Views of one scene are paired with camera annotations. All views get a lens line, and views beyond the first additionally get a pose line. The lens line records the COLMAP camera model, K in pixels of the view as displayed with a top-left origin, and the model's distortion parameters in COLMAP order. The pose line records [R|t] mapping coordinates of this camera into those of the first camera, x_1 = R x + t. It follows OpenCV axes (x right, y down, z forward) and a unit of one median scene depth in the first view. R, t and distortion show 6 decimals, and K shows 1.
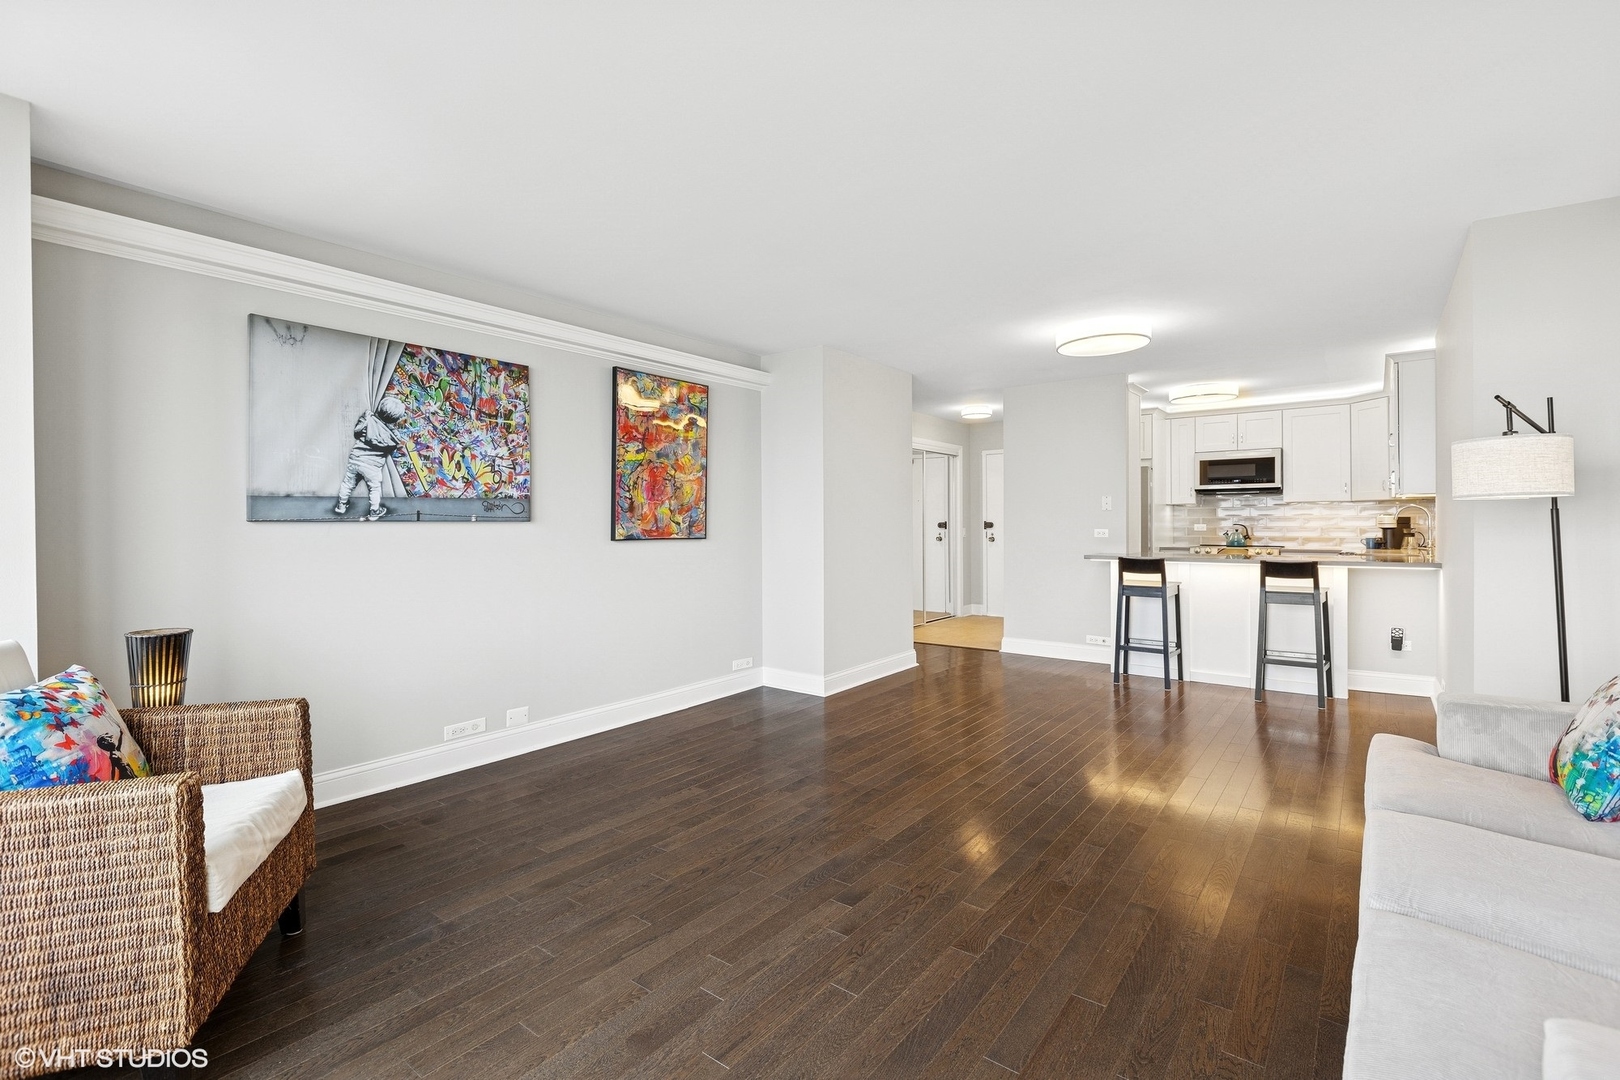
lens RADIAL K [[740.6, 0, 808.2], [0, 740.6, 530.7], [0, 0, 1]] dist [0.019404, -0.000244]
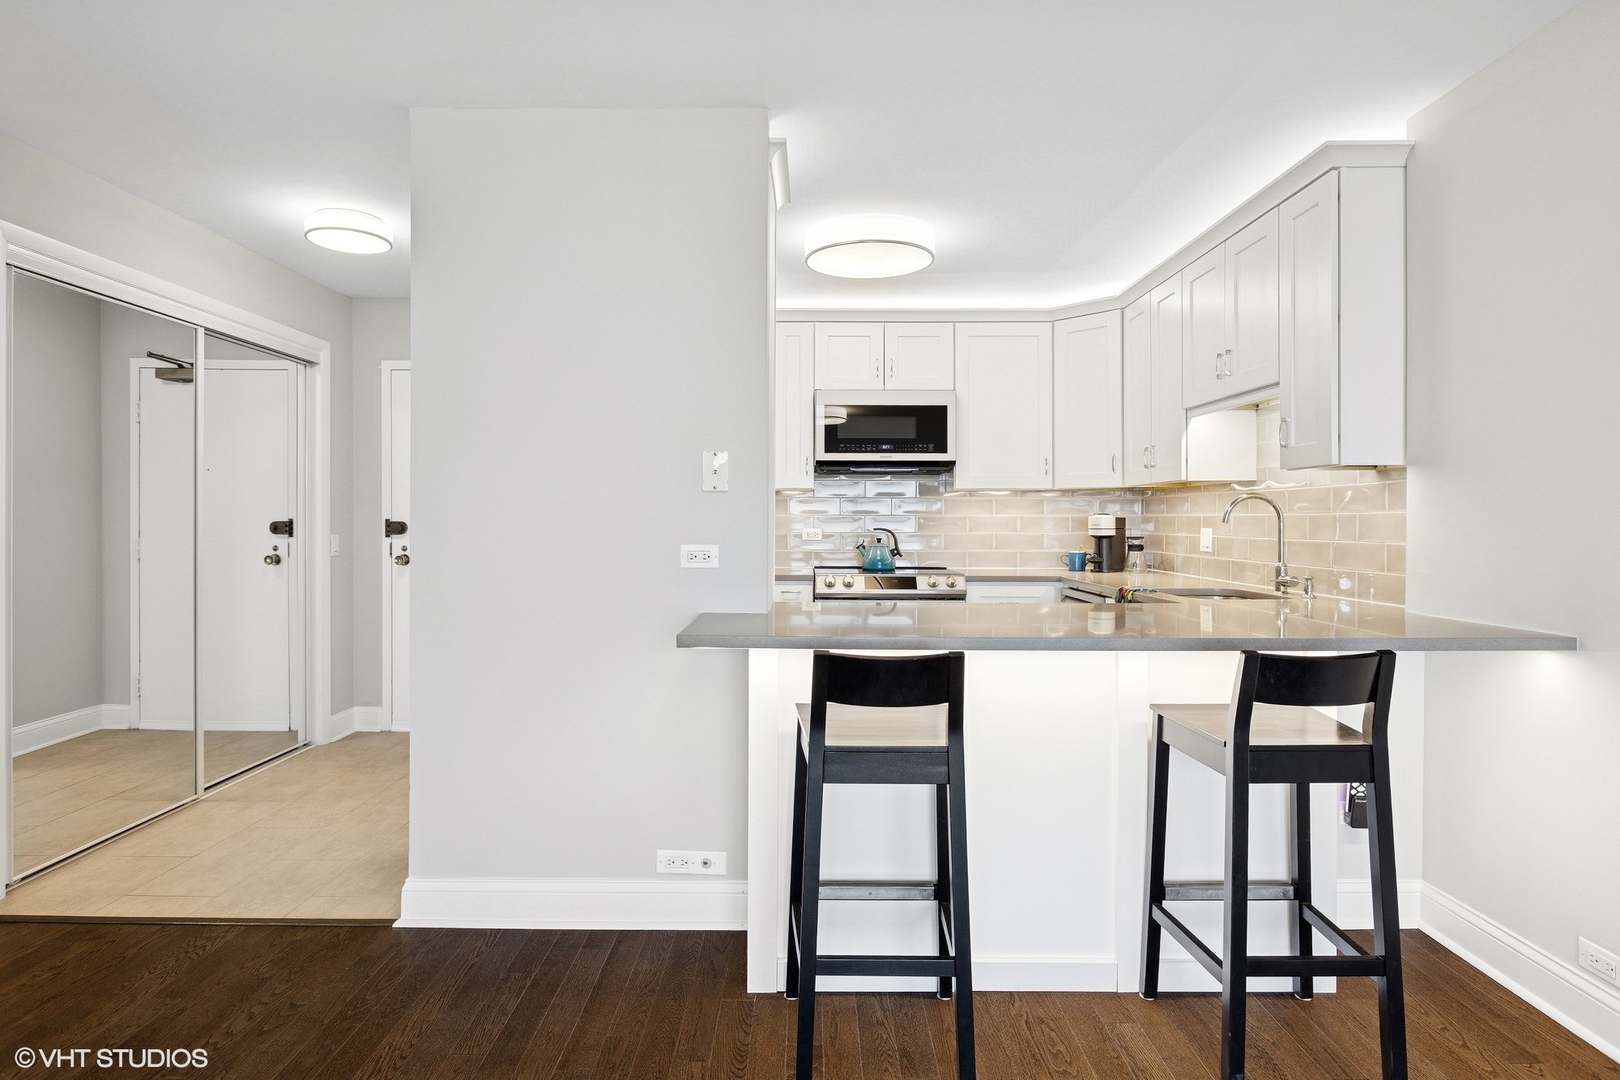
lens RADIAL K [[856.8, 0, 799.9], [0, 856.8, 527.2], [0, 0, 1]] dist [-0.001729, 0.000908]
pose [[0.803650, 0.003365, 0.595093, 0.251832], [-0.000133, 0.999985, -0.005475, -0.009846], [-0.595103, 0.004321, 0.803638, 0.841152]]
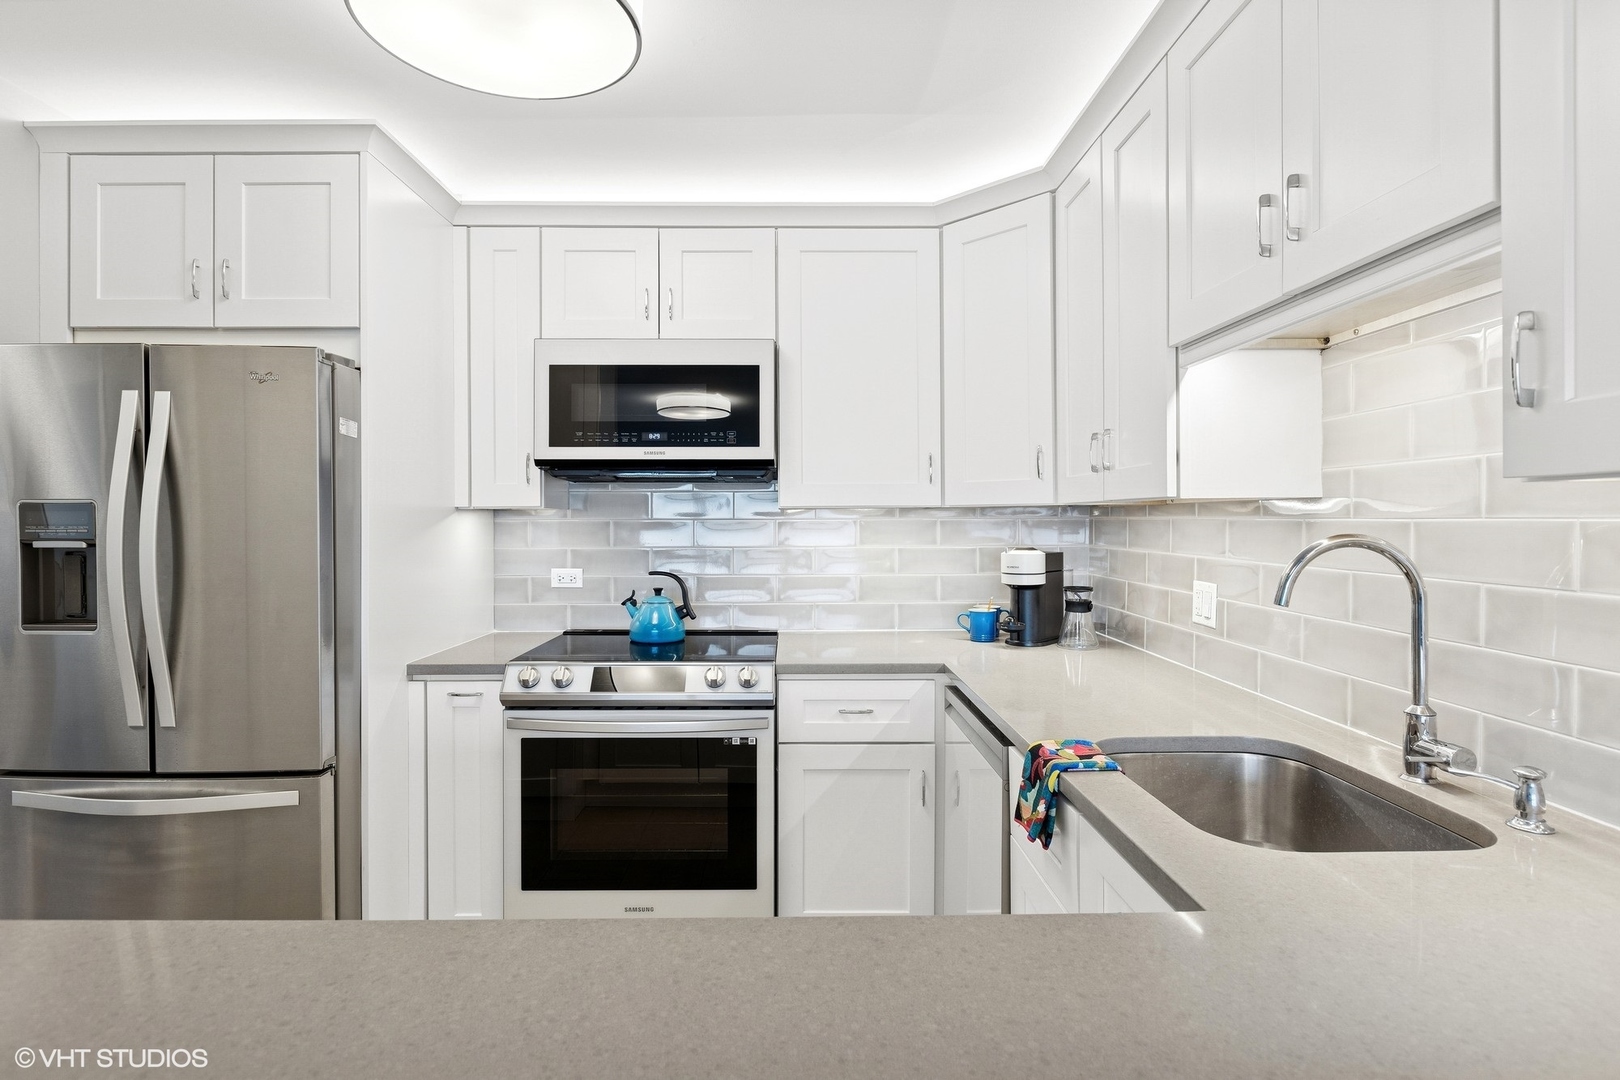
lens RADIAL K [[788.0, 0, 796.3], [0, 788.0, 524.6], [0, 0, 1]] dist [-0.013061, 0.001087]
pose [[0.795258, 0.001466, 0.606269, 0.649063], [0.002707, 0.999979, -0.005969, -0.042741], [-0.606265, 0.006388, 0.795237, 1.080563]]
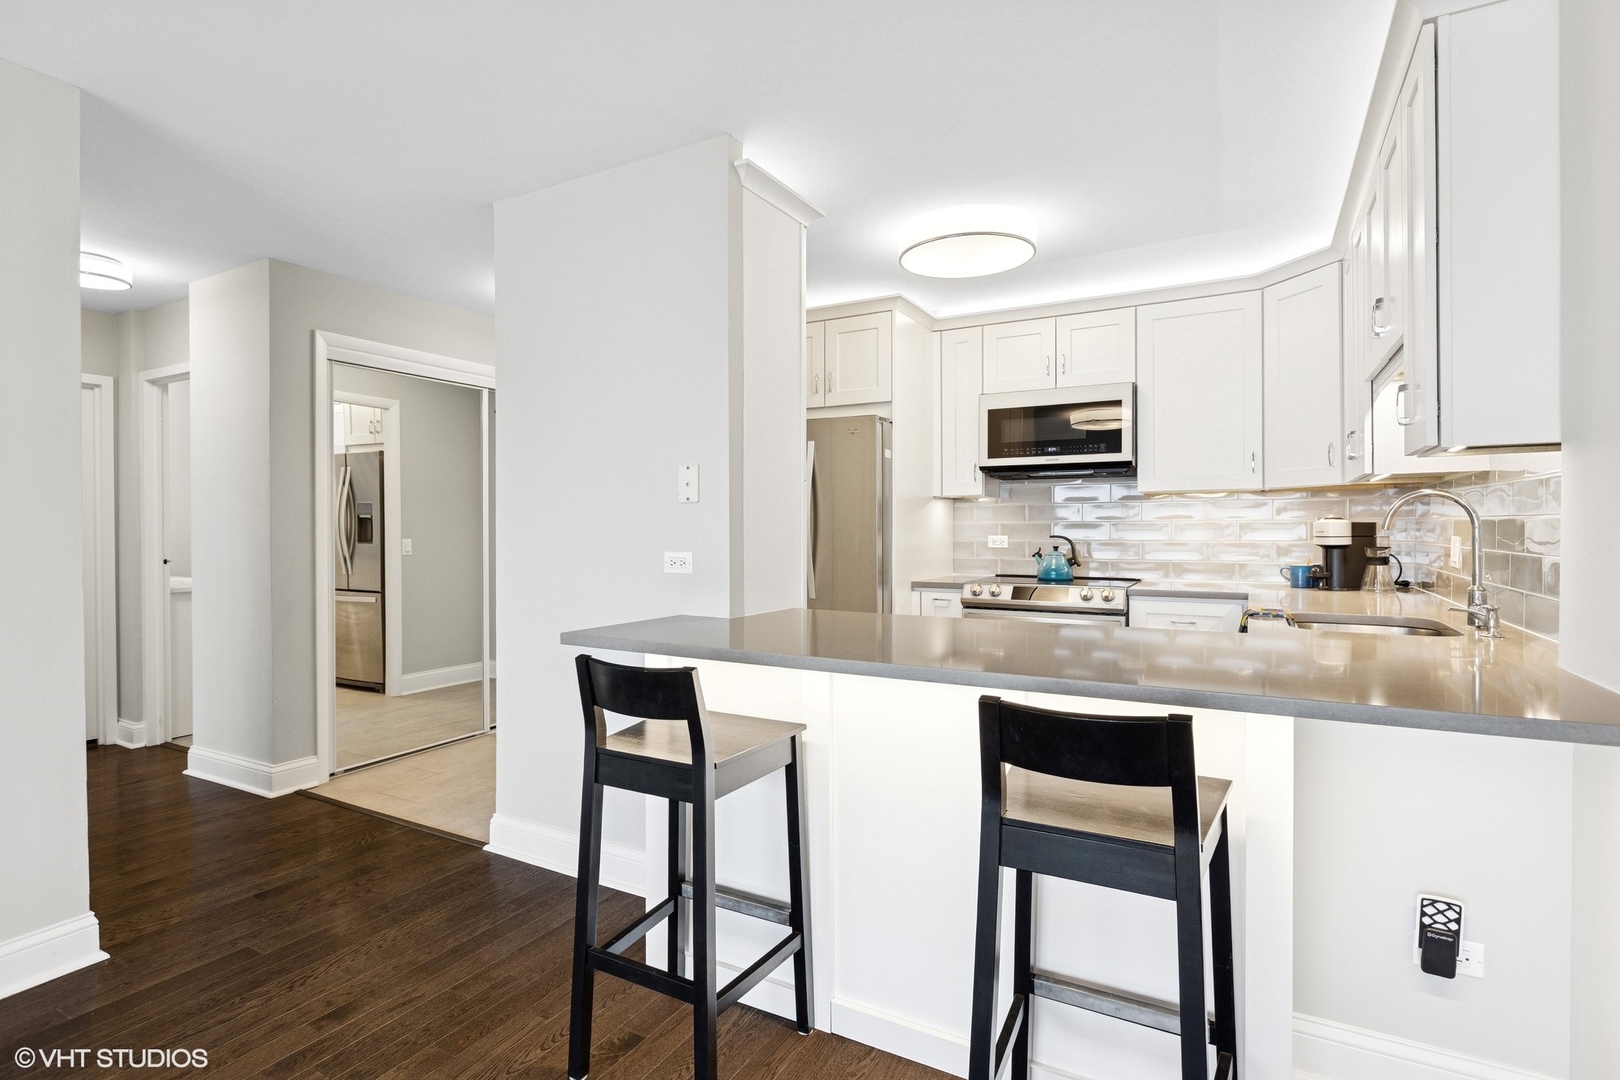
lens RADIAL K [[789.0, 0, 812.2], [0, 789.0, 535.0], [0, 0, 1]] dist [0.007537, -0.000974]
pose [[0.990505, 0.002277, 0.137459, 0.526768], [-0.002066, 0.999996, -0.001675, -0.012599], [-0.137463, 0.001375, 0.990506, 0.766642]]
